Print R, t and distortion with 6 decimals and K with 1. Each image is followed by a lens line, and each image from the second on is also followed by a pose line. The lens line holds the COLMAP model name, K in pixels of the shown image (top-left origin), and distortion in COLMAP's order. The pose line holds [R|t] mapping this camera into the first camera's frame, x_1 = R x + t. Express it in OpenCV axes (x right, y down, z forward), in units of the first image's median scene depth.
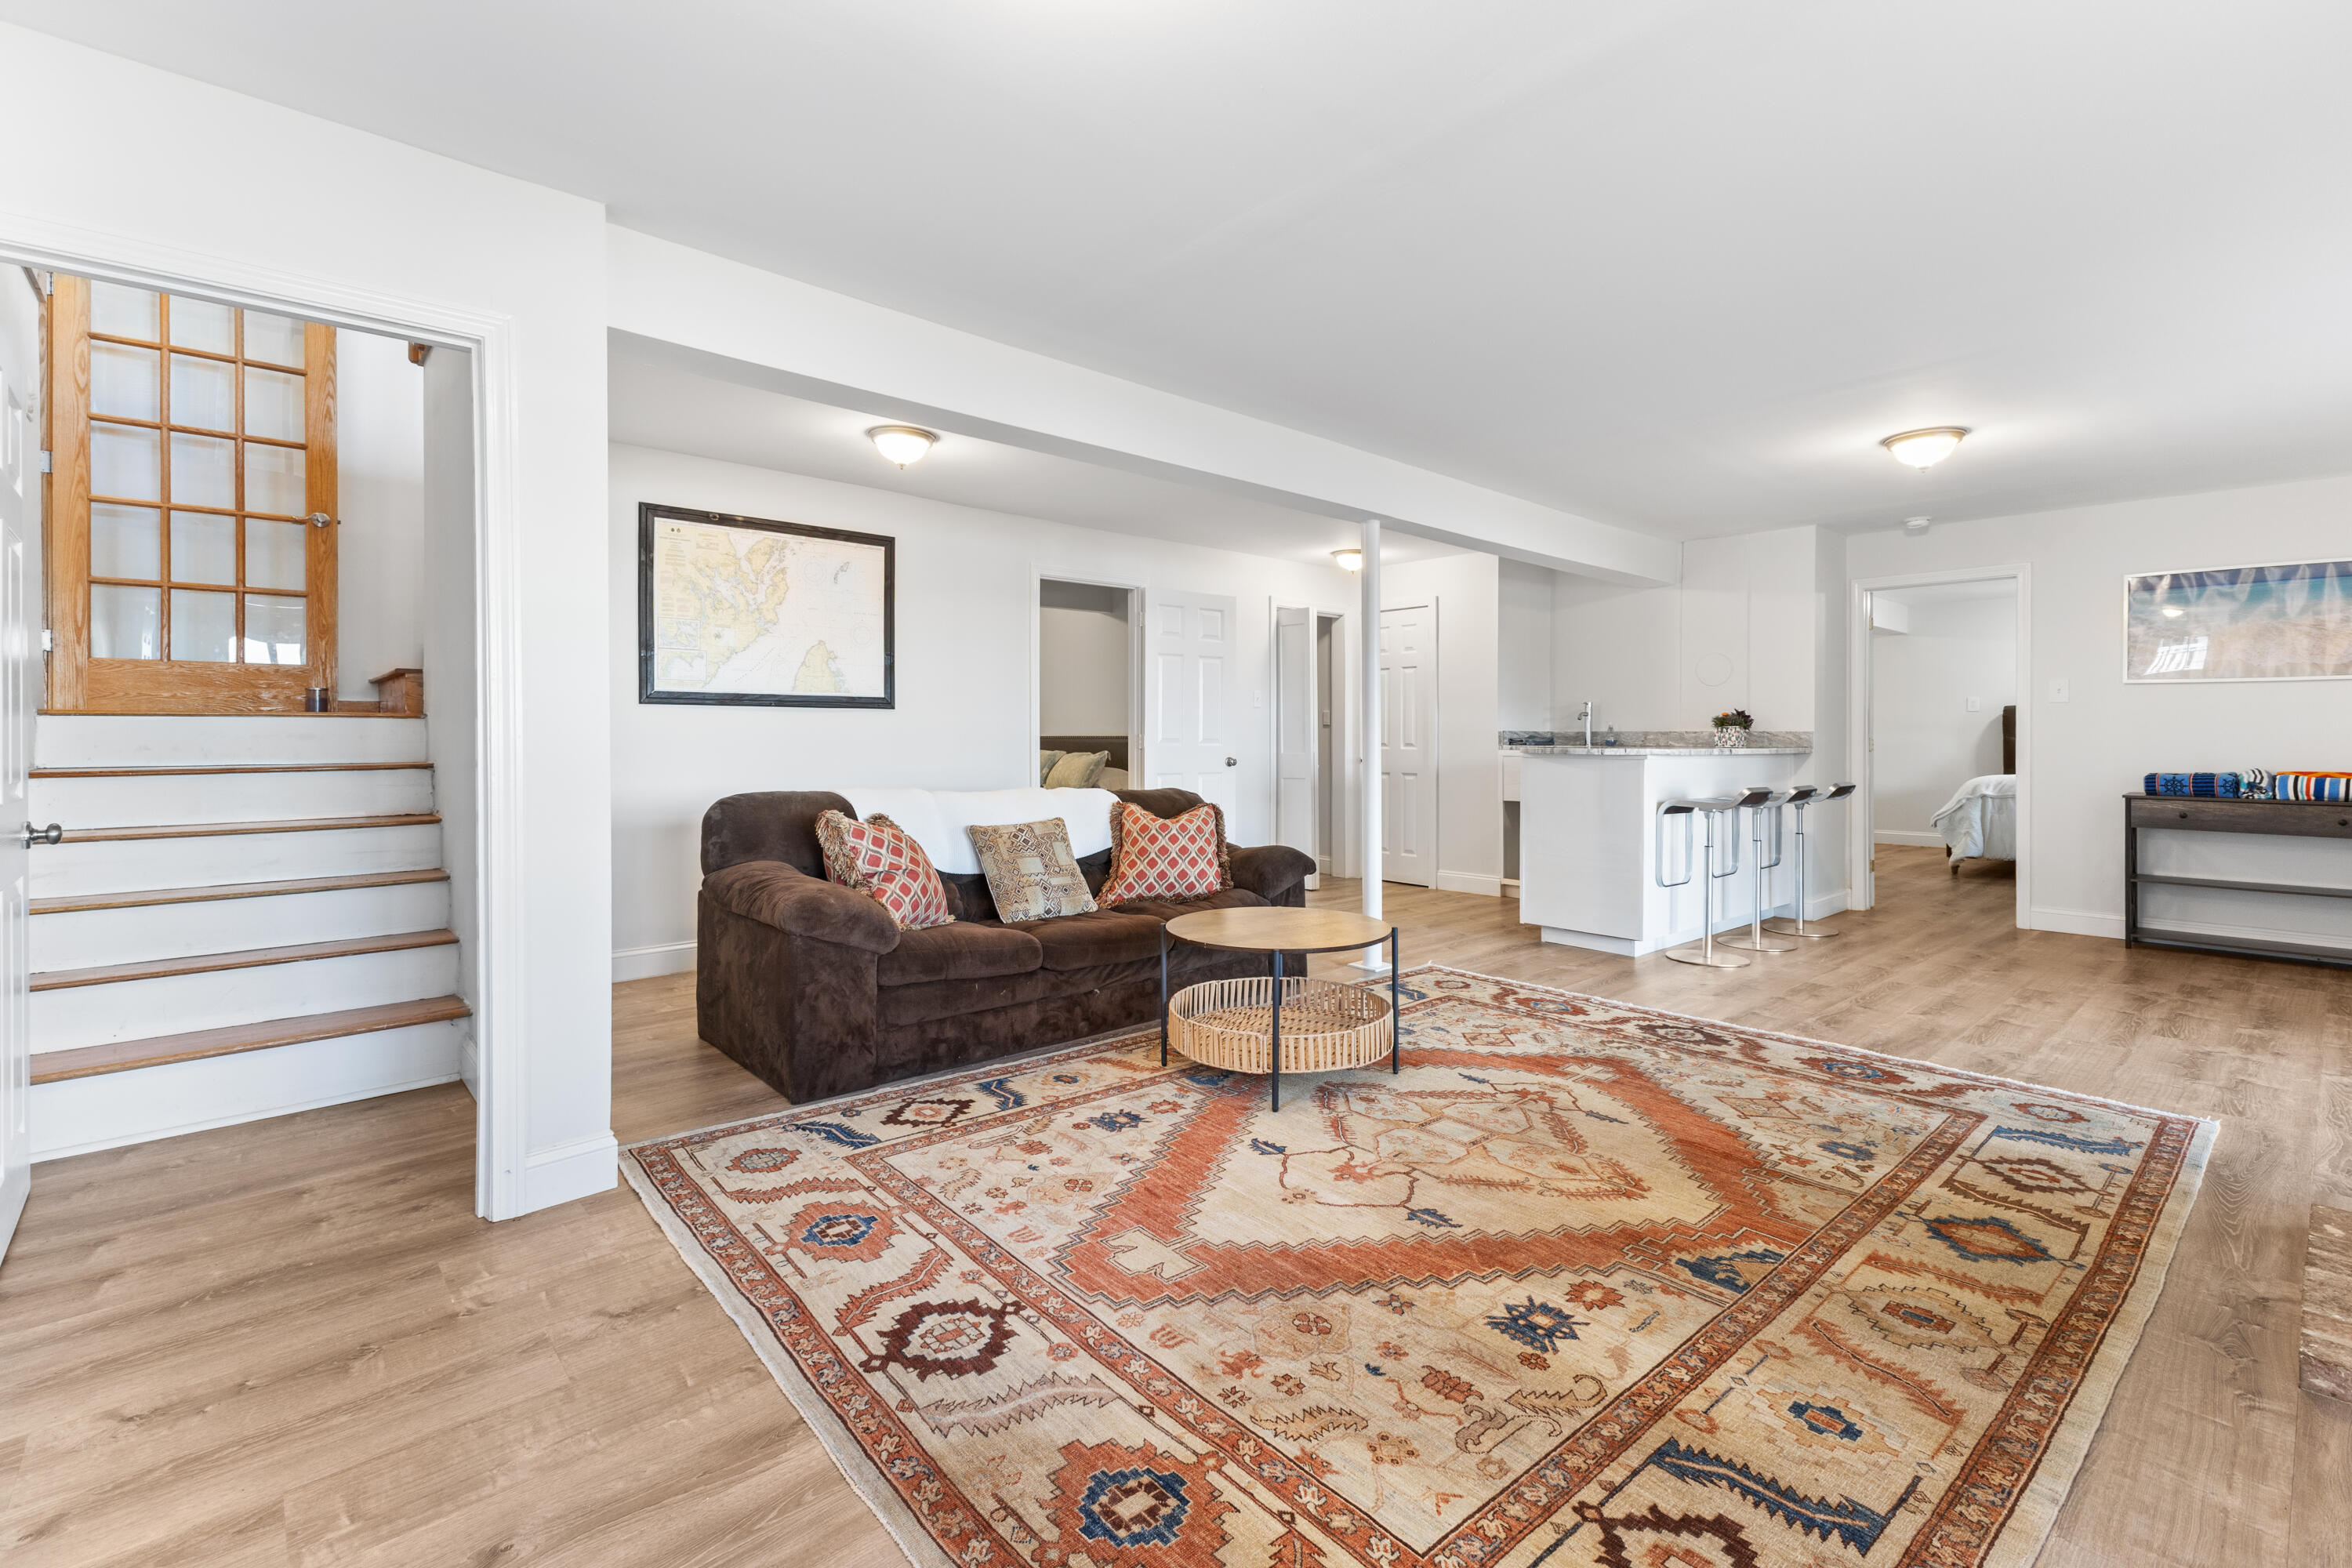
lens RADIAL K [[1027.3, 0, 1186.0], [0, 1027.3, 721.9], [0, 0, 1]] dist [0.002611, -0.004235]
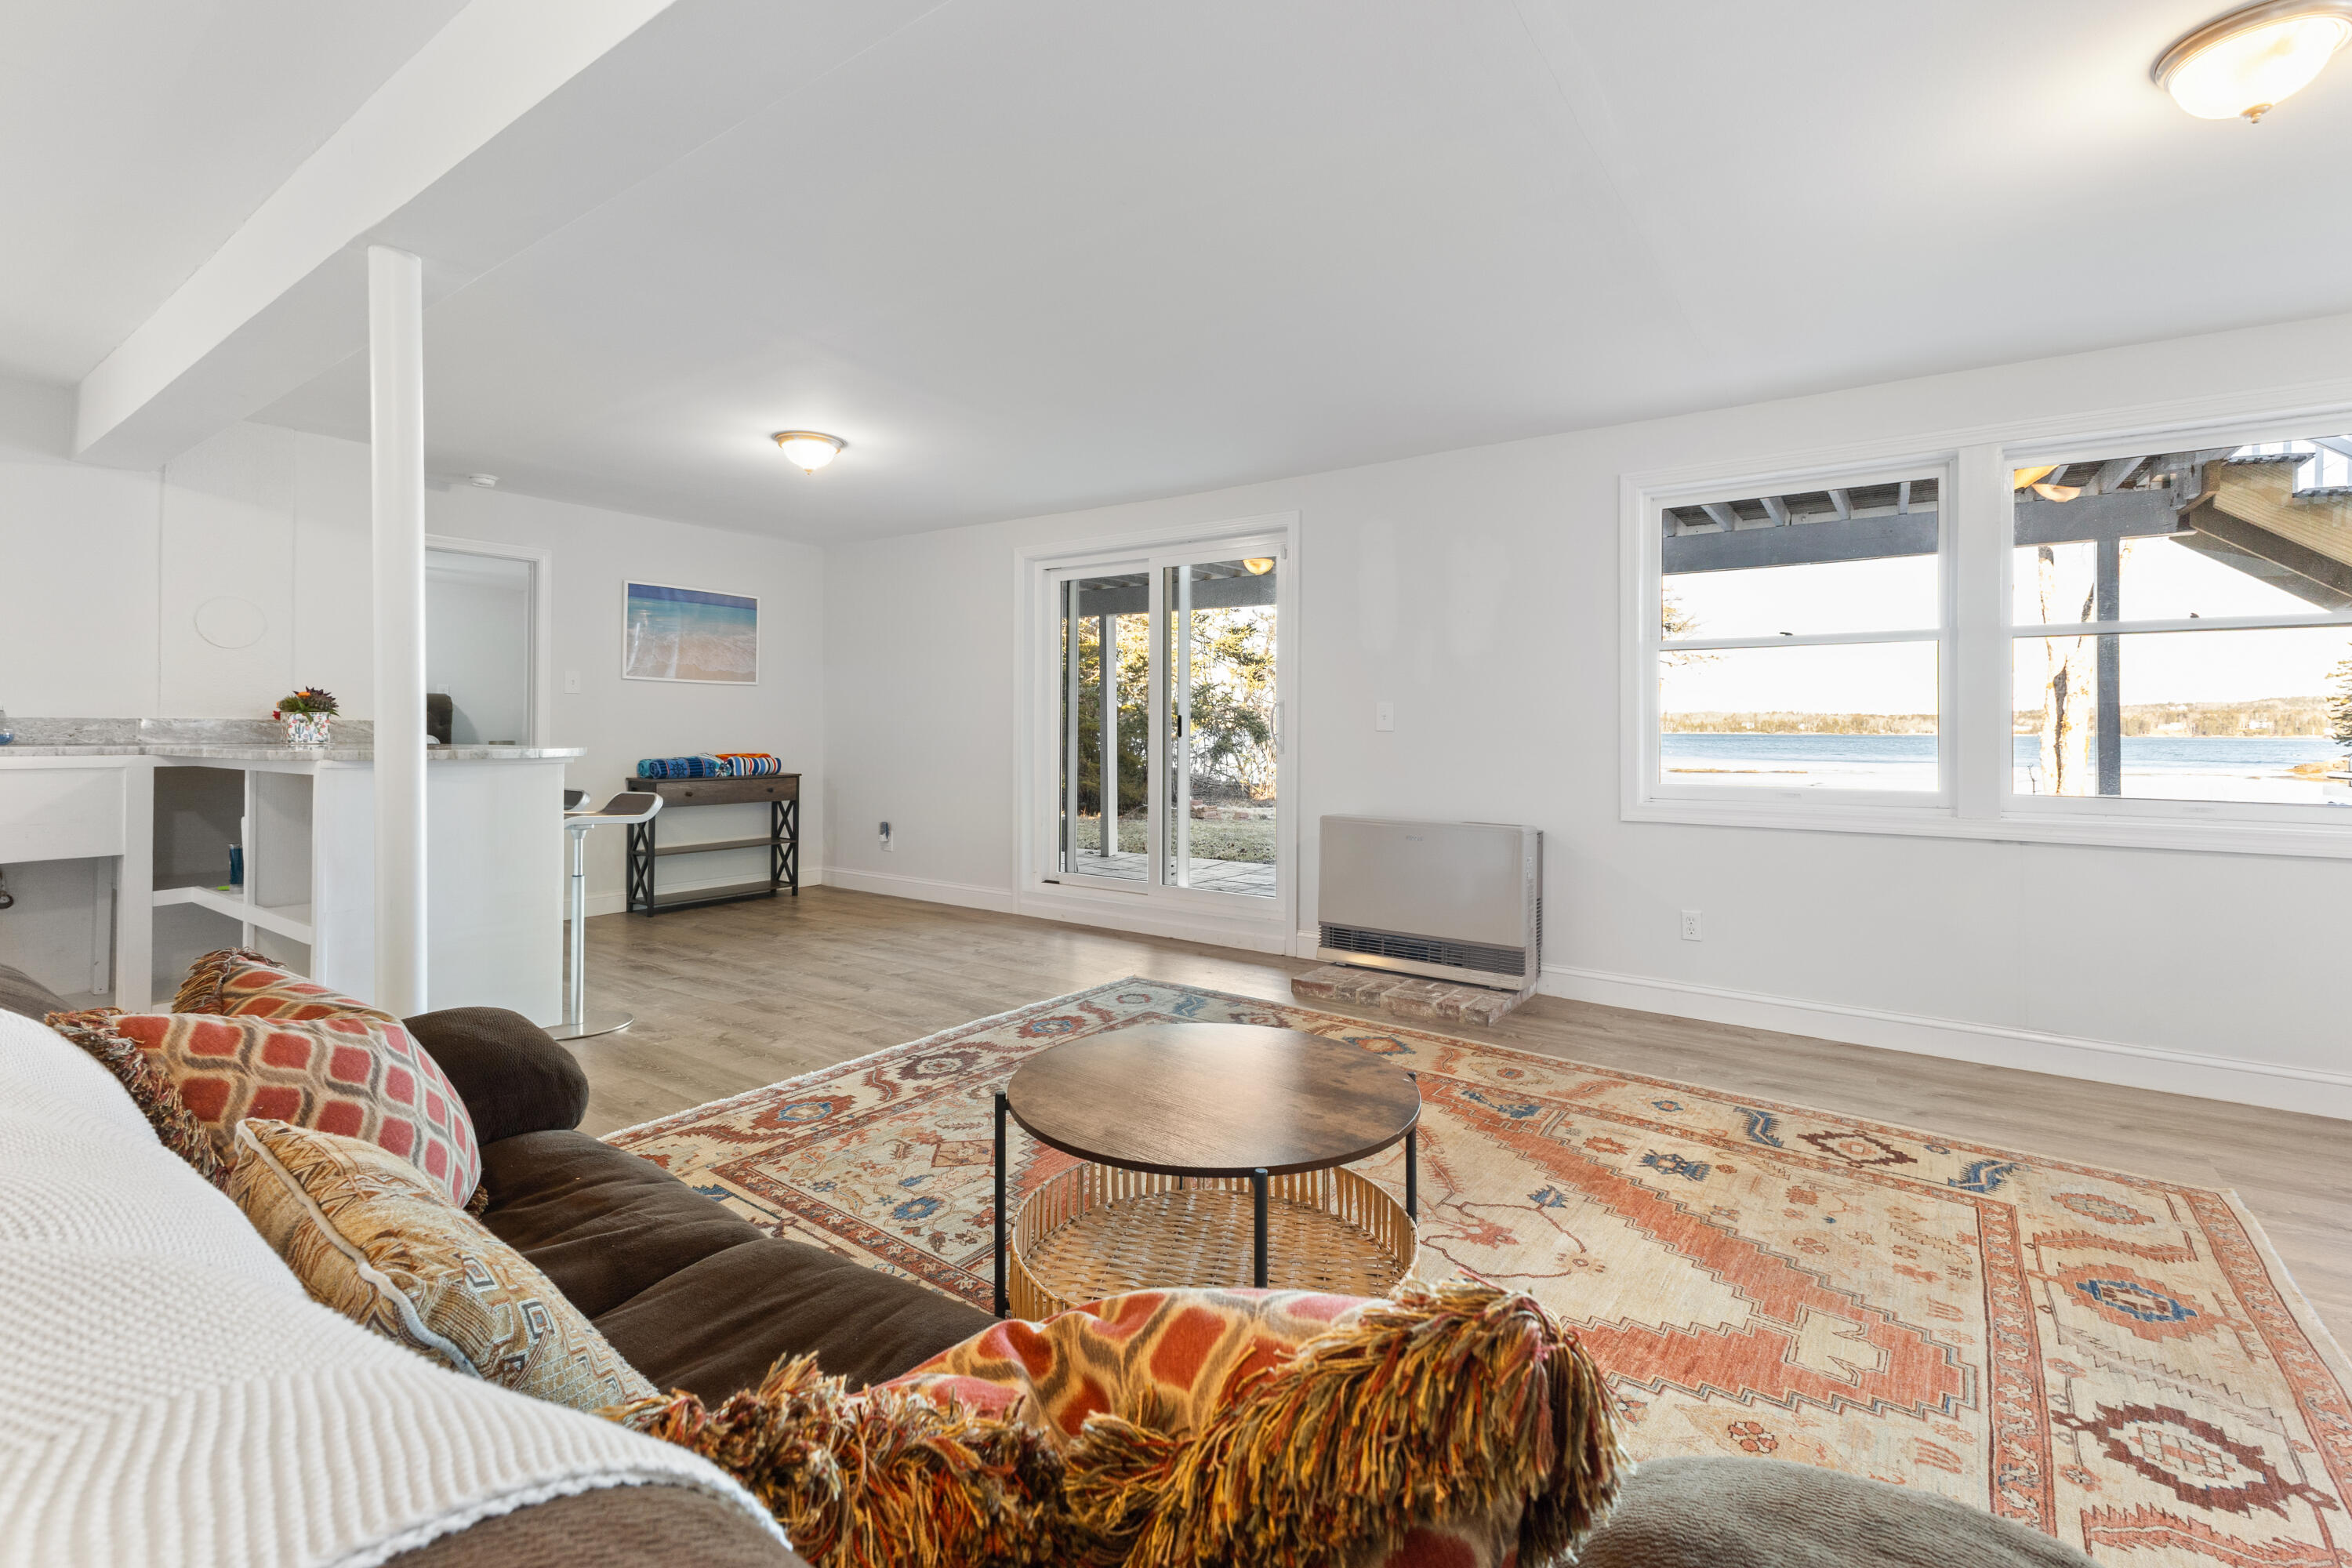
lens RADIAL K [[1027.3, 0, 1186.0], [0, 1027.3, 721.9], [0, 0, 1]] dist [0.002611, -0.004235]
pose [[-0.210396, 0.003717, 0.977609, -0.832524], [-0.016336, 0.999840, -0.007317, 0.020796], [-0.977480, -0.017510, -0.210301, 1.885869]]
